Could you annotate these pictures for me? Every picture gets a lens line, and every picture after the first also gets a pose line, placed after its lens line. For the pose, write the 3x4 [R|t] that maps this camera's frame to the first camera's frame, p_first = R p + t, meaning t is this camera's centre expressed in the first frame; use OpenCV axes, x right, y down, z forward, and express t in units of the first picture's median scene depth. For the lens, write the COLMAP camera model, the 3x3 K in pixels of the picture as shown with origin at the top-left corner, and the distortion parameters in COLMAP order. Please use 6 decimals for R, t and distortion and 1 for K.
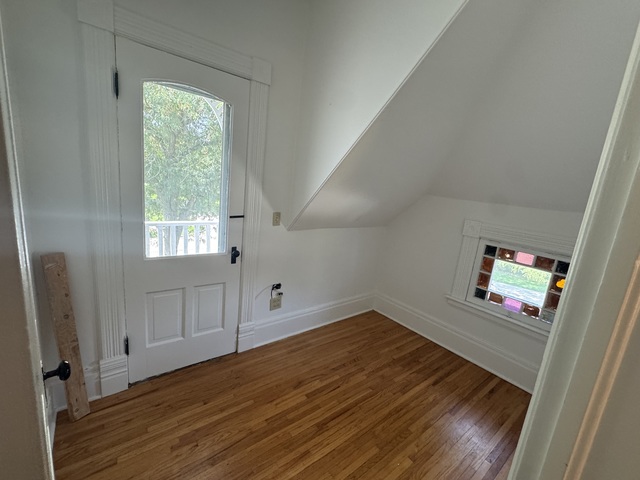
lens RADIAL K [[278.9, 0, 318.5], [0, 278.9, 238.1], [0, 0, 1]] dist [-0.001417, -0.000023]
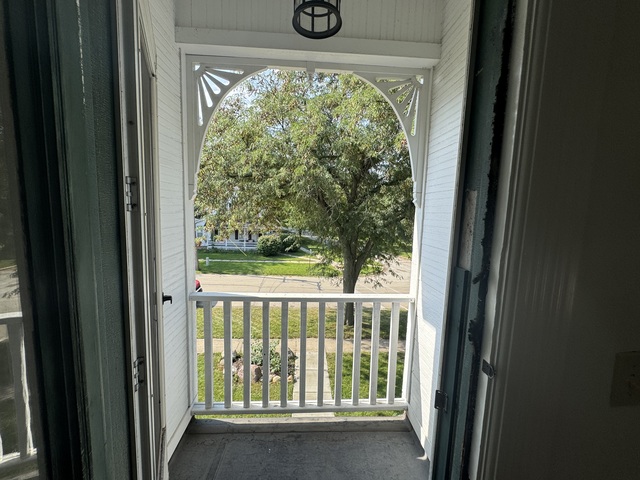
lens RADIAL K [[278.9, 0, 319.7], [0, 278.9, 240.5], [0, 0, 1]] dist [-0.001417, -0.000023]
pose [[0.821096, -0.015386, -0.570582, -0.046391], [-0.060546, 0.991649, -0.113870, -0.025433], [0.567569, 0.128045, 0.813308, 0.121533]]
